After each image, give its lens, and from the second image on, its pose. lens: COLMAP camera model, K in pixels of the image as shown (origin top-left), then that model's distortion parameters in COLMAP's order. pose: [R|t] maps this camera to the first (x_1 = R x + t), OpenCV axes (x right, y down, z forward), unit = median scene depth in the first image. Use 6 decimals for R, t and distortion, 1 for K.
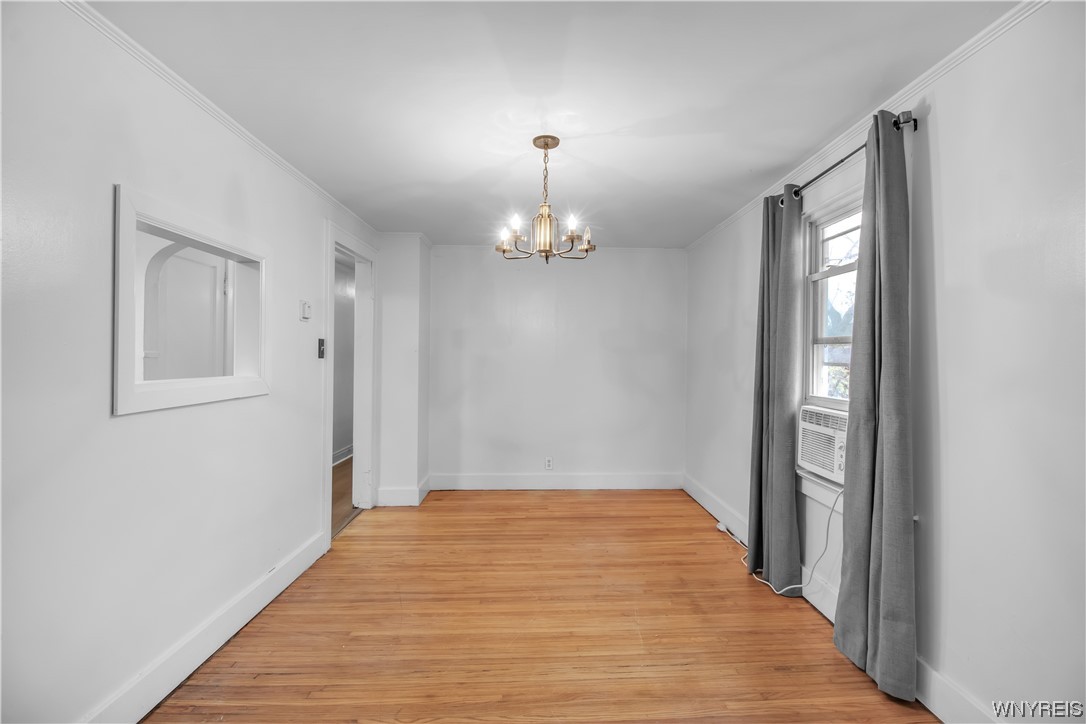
lens RADIAL K [[505.7, 0, 545.0], [0, 505.7, 359.3], [0, 0, 1]] dist [-0.005658, -0.006117]
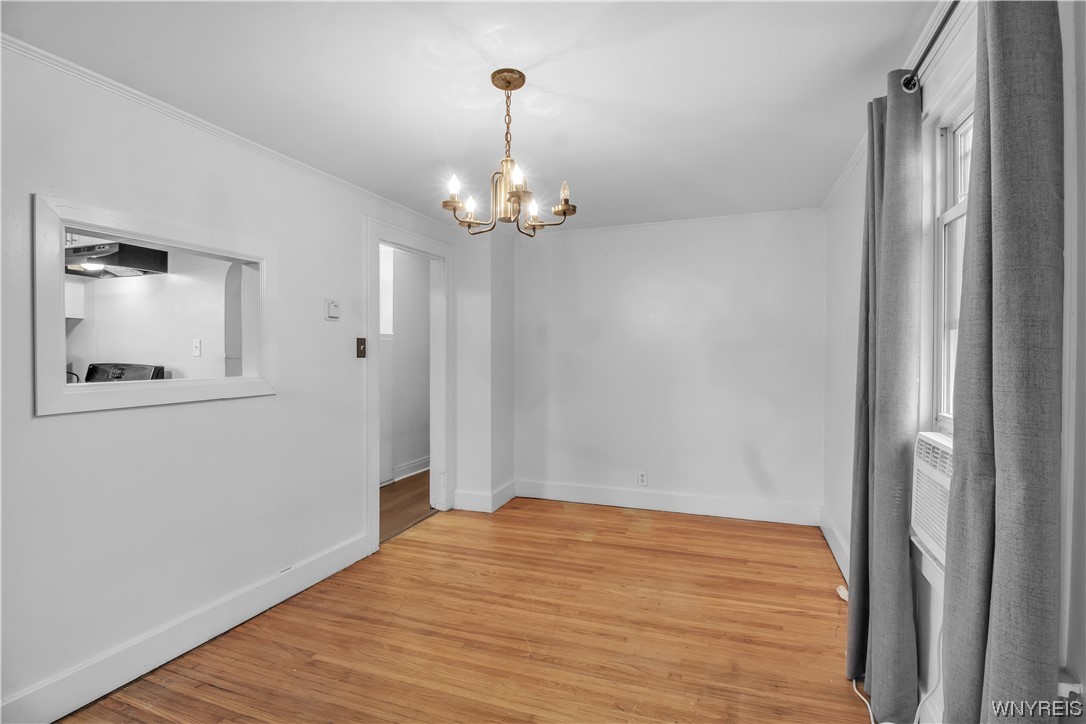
lens RADIAL K [[505.7, 0, 545.6], [0, 505.7, 358.7], [0, 0, 1]] dist [-0.005658, -0.006117]
pose [[0.927475, -0.005300, -0.373847, 0.297278], [0.007744, 0.999957, 0.005033, -0.002073], [0.373804, -0.007563, 0.927477, 0.254567]]
